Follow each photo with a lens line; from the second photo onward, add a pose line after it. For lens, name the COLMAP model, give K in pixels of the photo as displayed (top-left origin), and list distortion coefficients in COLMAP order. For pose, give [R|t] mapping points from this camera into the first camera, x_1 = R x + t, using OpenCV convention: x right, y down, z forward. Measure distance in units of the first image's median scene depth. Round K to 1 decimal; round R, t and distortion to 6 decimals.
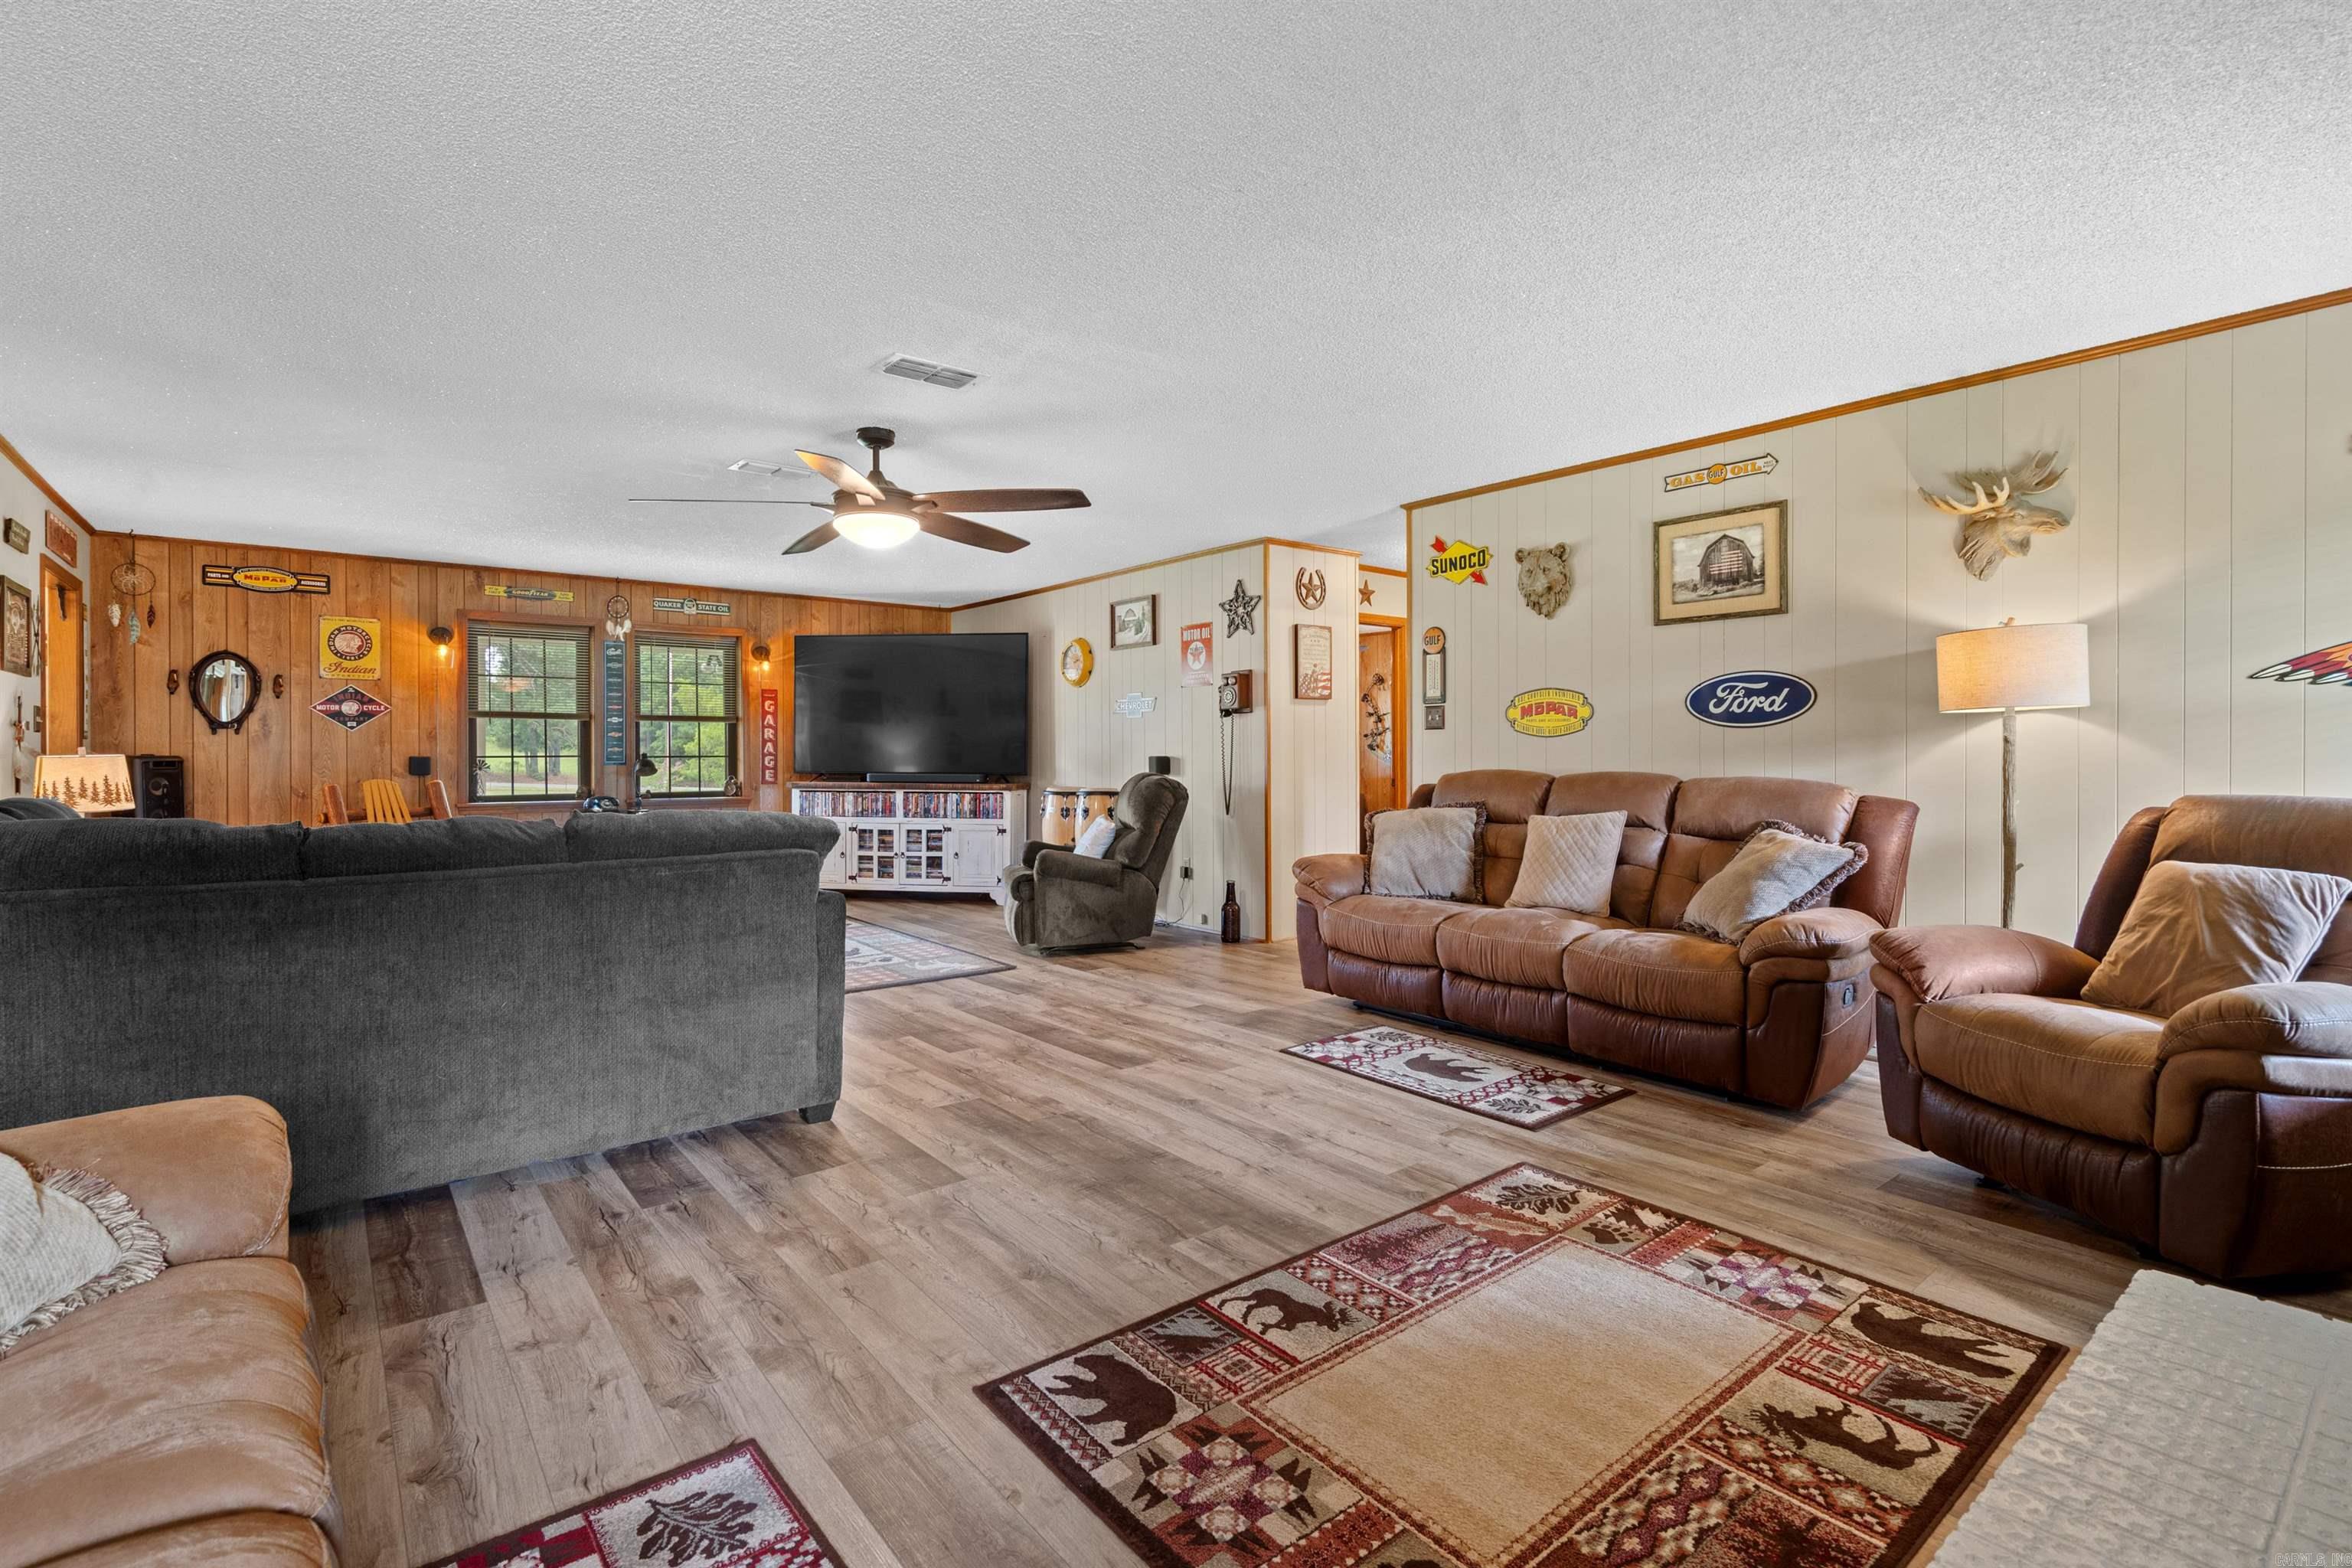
lens RADIAL K [[1076.2, 0, 1167.7], [0, 1076.2, 755.5], [0, 0, 1]] dist [-0.001816, 0.000373]
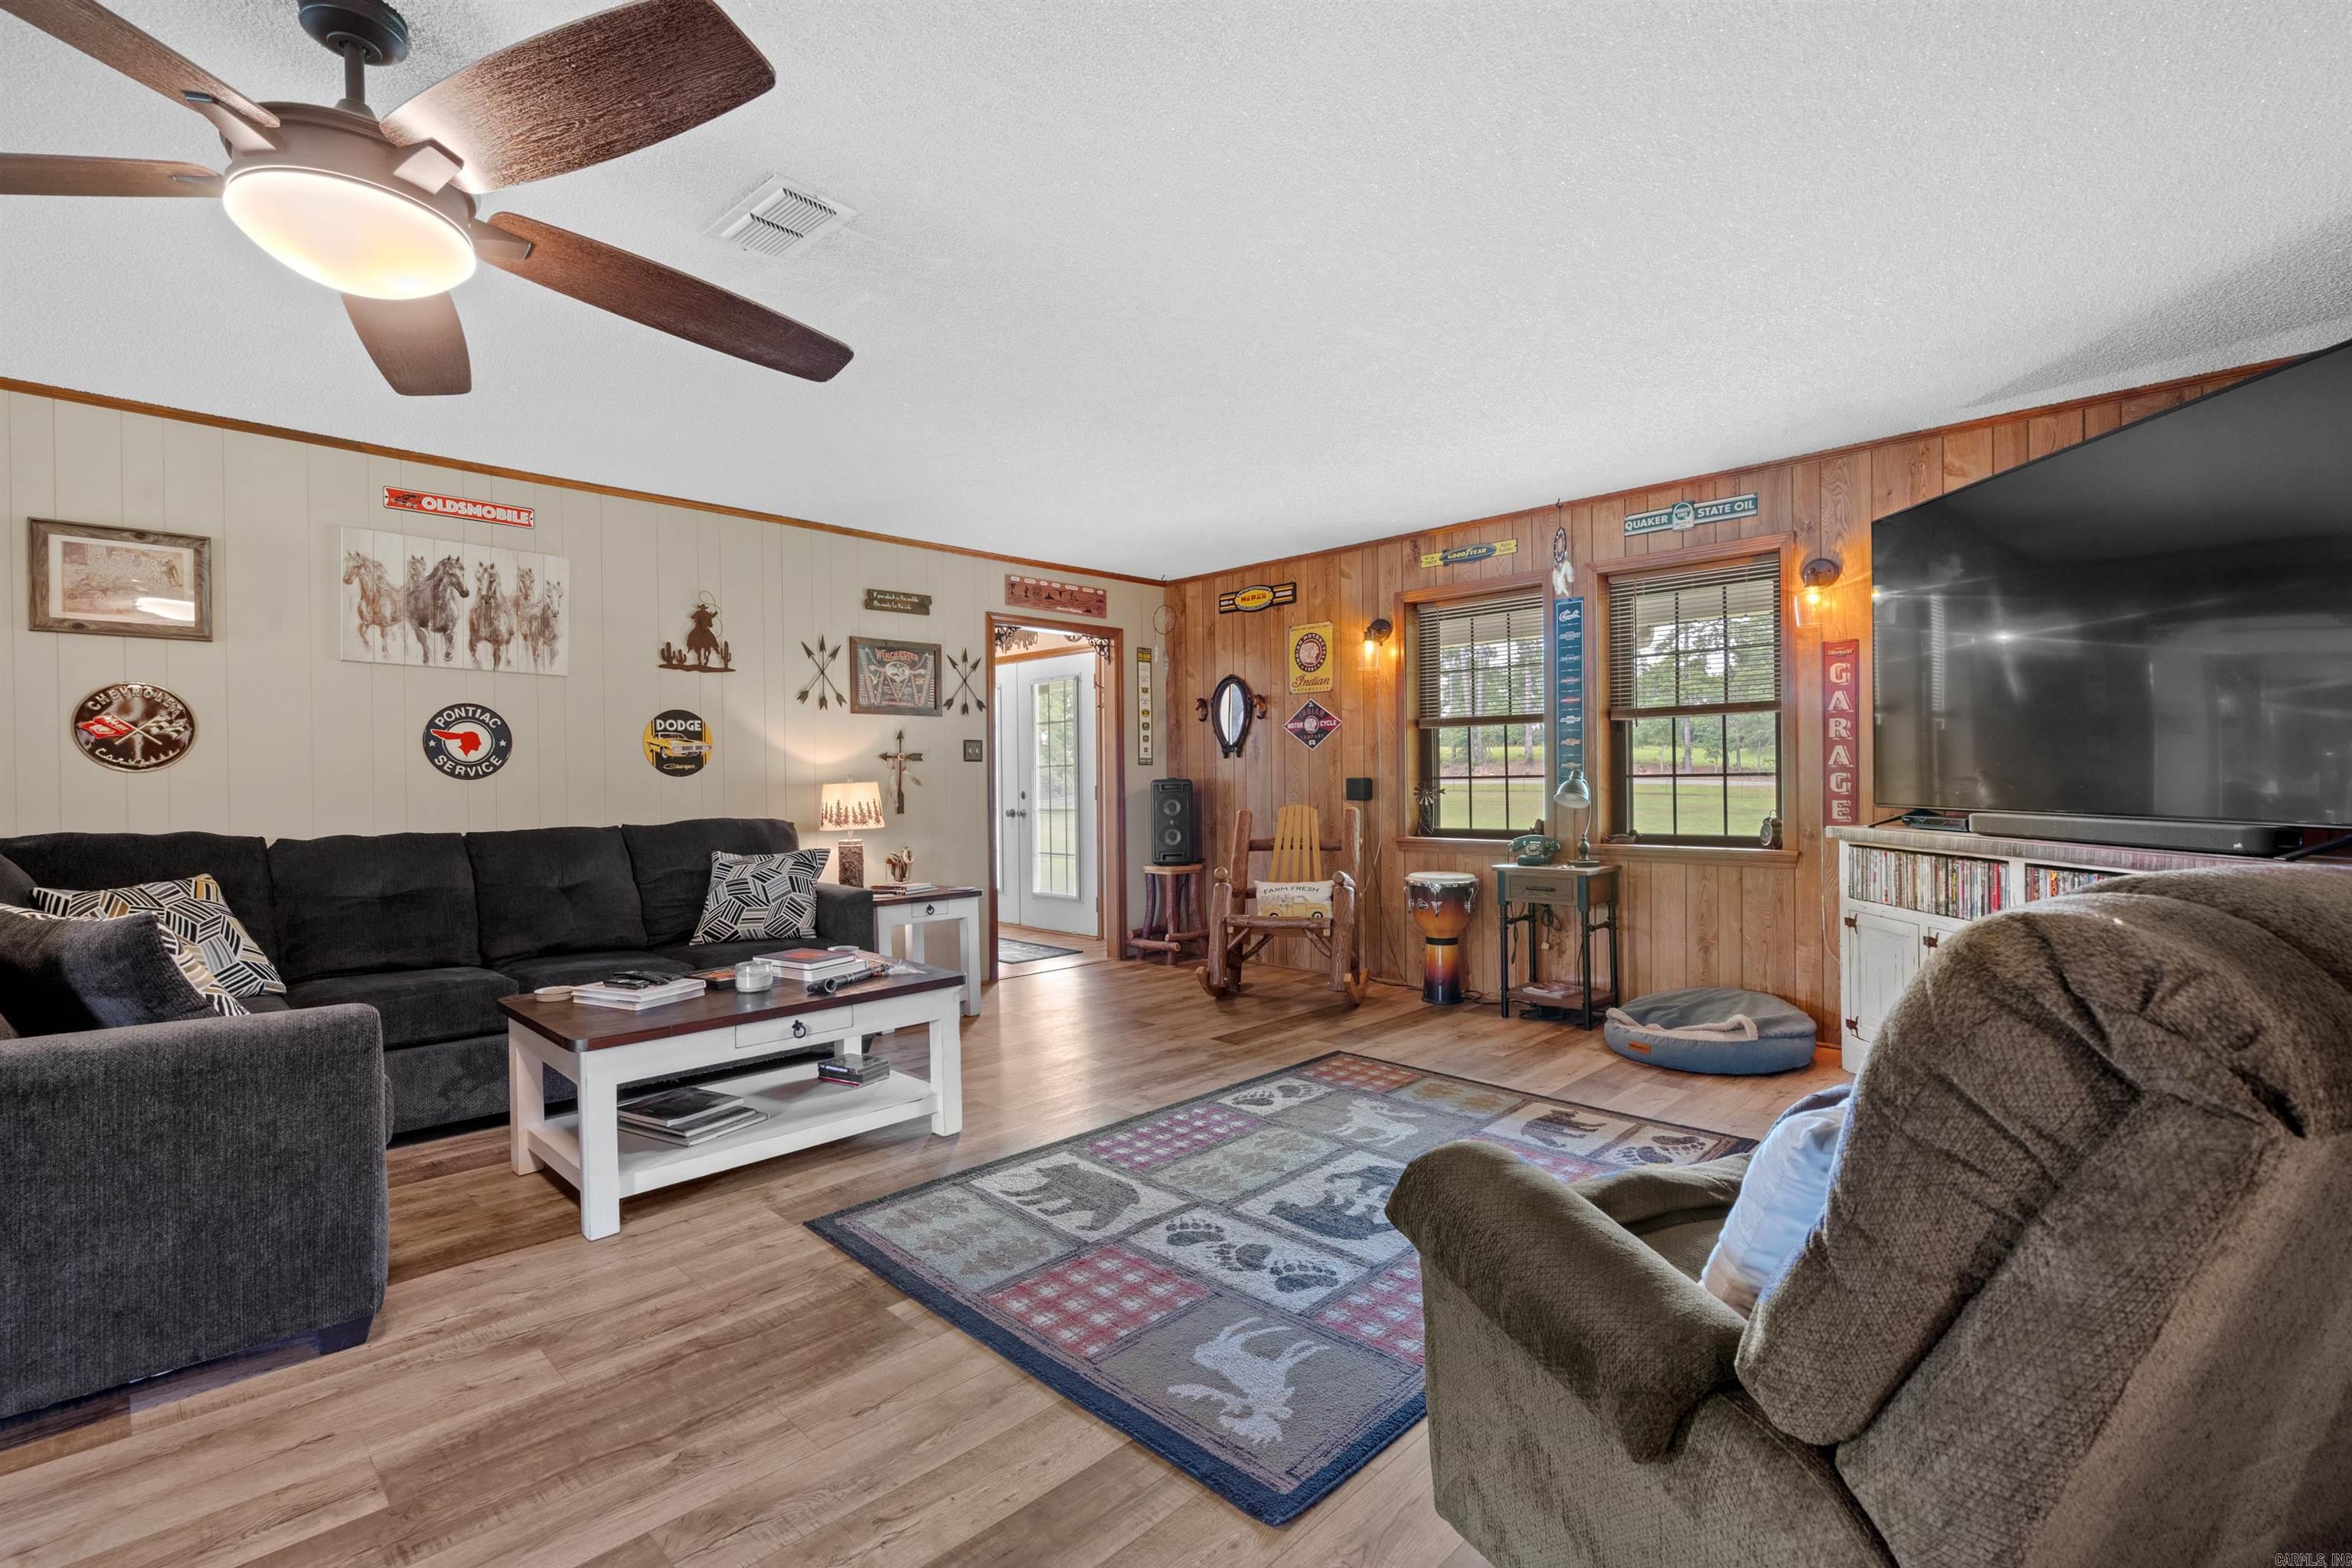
lens RADIAL K [[1056.8, 0, 1173.8], [0, 1056.8, 795.1], [0, 0, 1]] dist [-0.003999, -0.000058]
pose [[0.117647, 0.012605, -0.992976, 0.143651], [0.010272, 0.999850, 0.013910, 0.001537], [0.993002, -0.011836, 0.117500, 1.063441]]
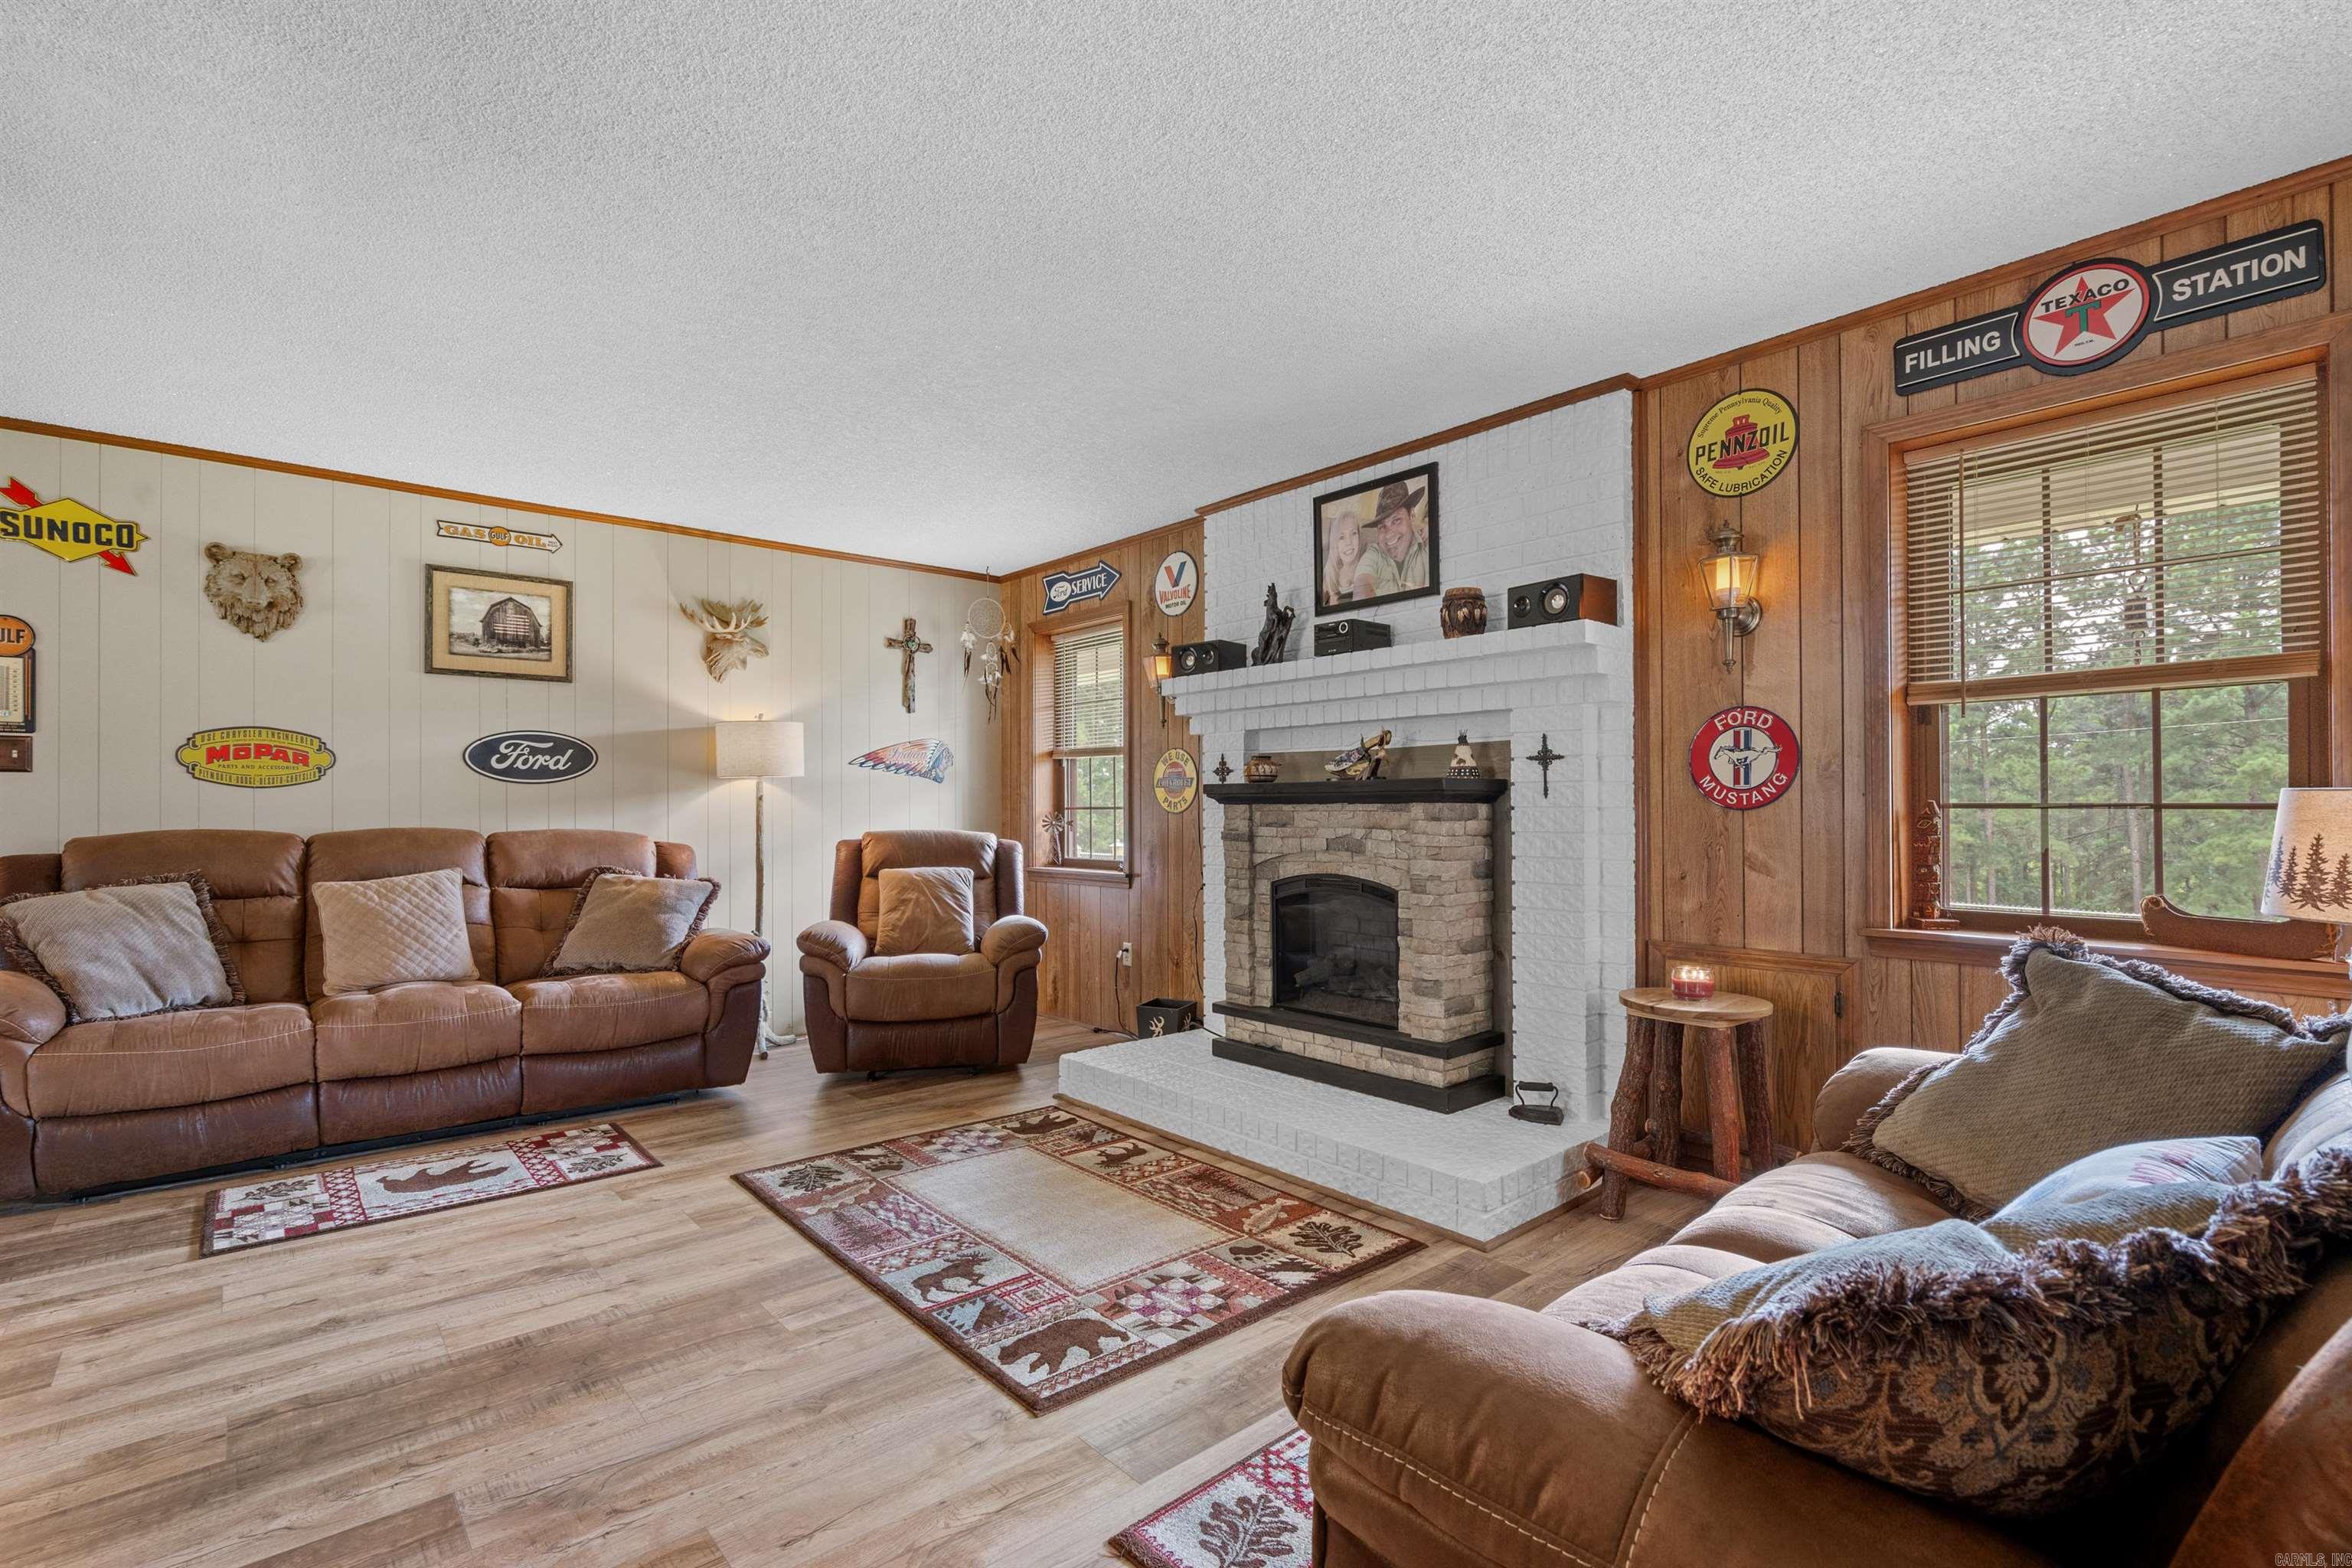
lens RADIAL K [[1070.2, 0, 1174.7], [0, 1070.2, 799.4], [0, 0, 1]] dist [-0.002811, 0.000662]
pose [[-0.038792, 0.009284, 0.999204, -0.459914], [0.005759, 0.999942, -0.009067, 0.002482], [-0.999231, 0.005403, -0.038844, 0.341695]]
